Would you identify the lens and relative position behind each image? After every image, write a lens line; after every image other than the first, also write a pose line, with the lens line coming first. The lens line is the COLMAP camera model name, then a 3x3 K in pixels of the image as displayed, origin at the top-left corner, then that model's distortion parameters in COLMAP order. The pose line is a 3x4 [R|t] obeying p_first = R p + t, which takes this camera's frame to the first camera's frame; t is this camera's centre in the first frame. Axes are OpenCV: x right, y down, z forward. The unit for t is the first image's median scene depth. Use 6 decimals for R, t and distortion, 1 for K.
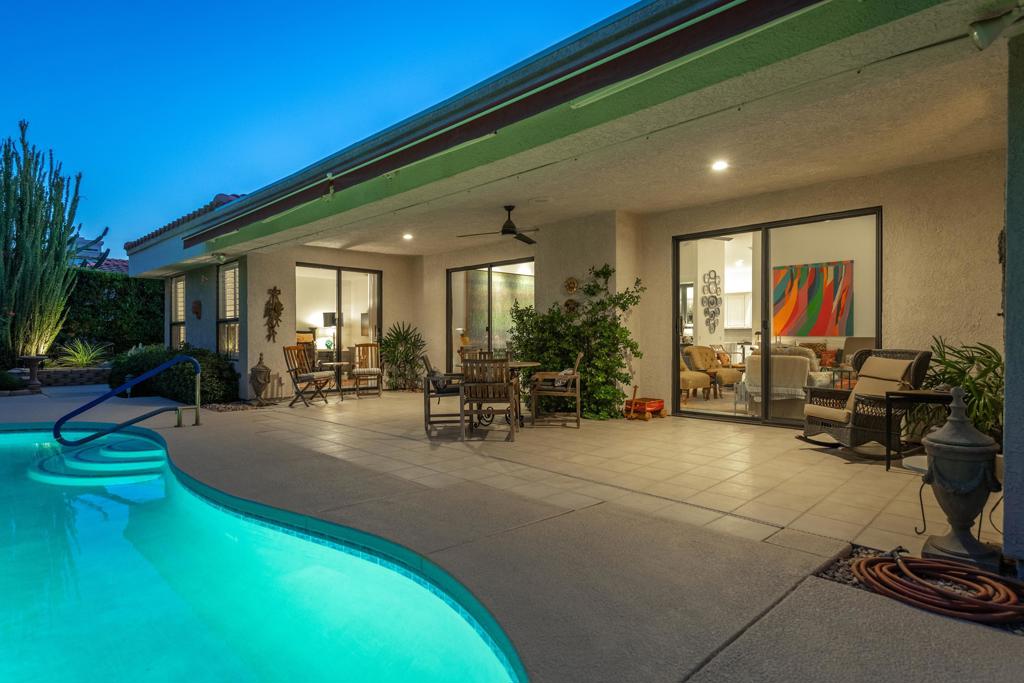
lens RADIAL K [[545.9, 0, 512.0], [0, 545.9, 341.5], [0, 0, 1]] dist [0.001353, -0.000554]
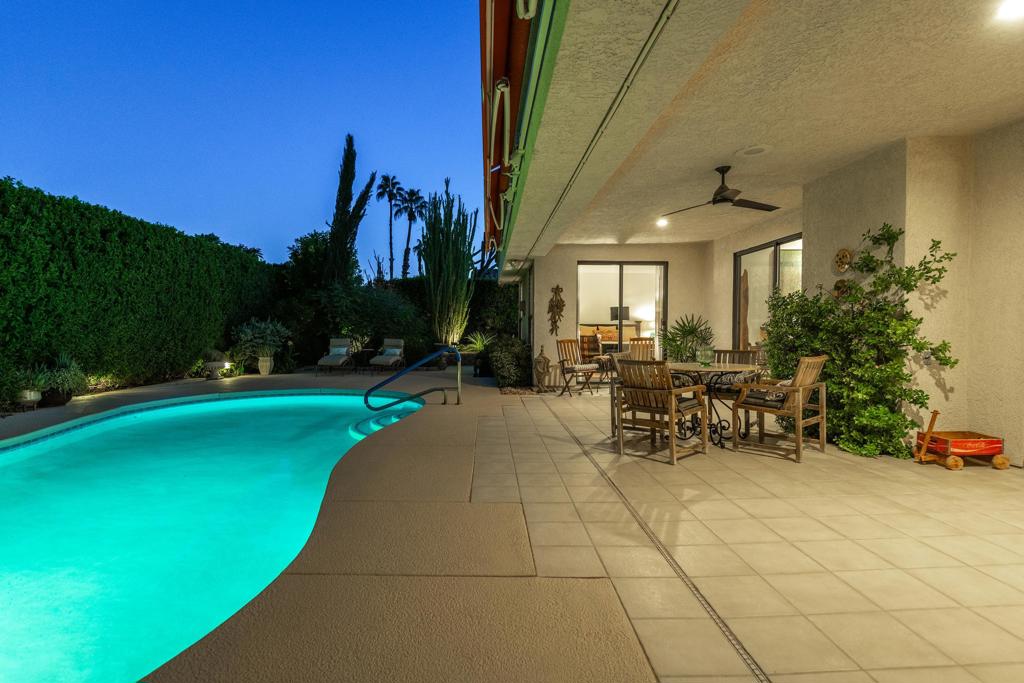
lens RADIAL K [[513.9, 0, 512.0], [0, 513.9, 341.5], [0, 0, 1]] dist [0.000639, -0.000610]
pose [[0.732855, 0.016248, -0.680191, 0.247804], [-0.004000, 0.999800, 0.019573, -0.008030], [0.680373, -0.011624, 0.732774, 0.212501]]
